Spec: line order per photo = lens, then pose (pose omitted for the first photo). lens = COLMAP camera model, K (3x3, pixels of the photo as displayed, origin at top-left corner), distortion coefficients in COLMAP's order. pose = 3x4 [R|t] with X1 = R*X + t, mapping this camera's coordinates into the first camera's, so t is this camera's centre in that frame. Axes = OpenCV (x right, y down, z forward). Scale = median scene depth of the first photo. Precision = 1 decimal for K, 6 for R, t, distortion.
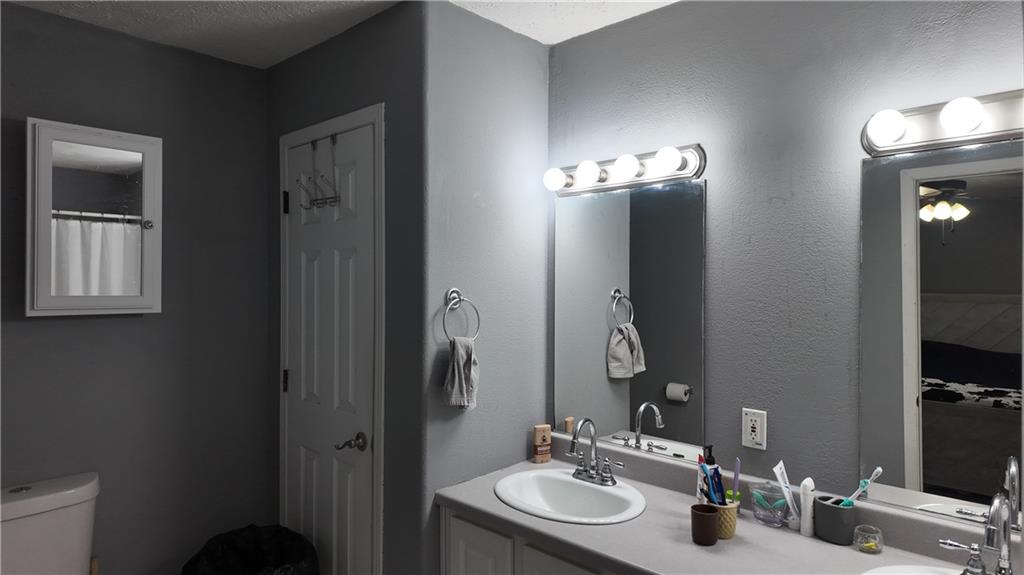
lens RADIAL K [[626.0, 0, 522.7], [0, 626.0, 285.4], [0, 0, 1]] dist [0.056058, -0.051065]
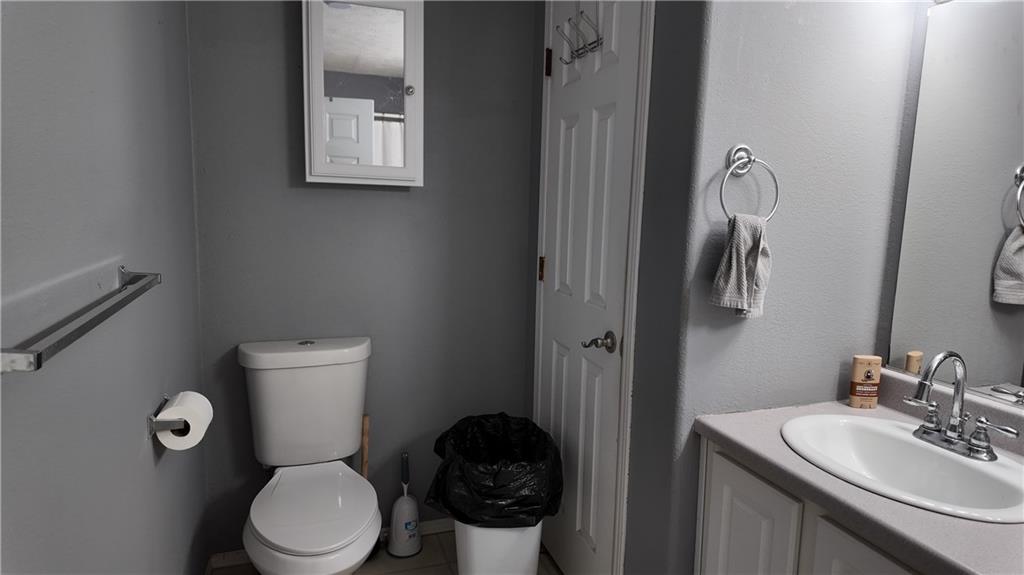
lens RADIAL K [[626.0, 0, 493.0], [0, 626.0, 289.7], [0, 0, 1]] dist [0.056058, -0.051065]
pose [[0.868687, 0.087687, -0.487539, 0.007506], [-0.021805, 0.990023, 0.139212, 0.067925], [0.494882, -0.110301, 0.861931, 0.218949]]
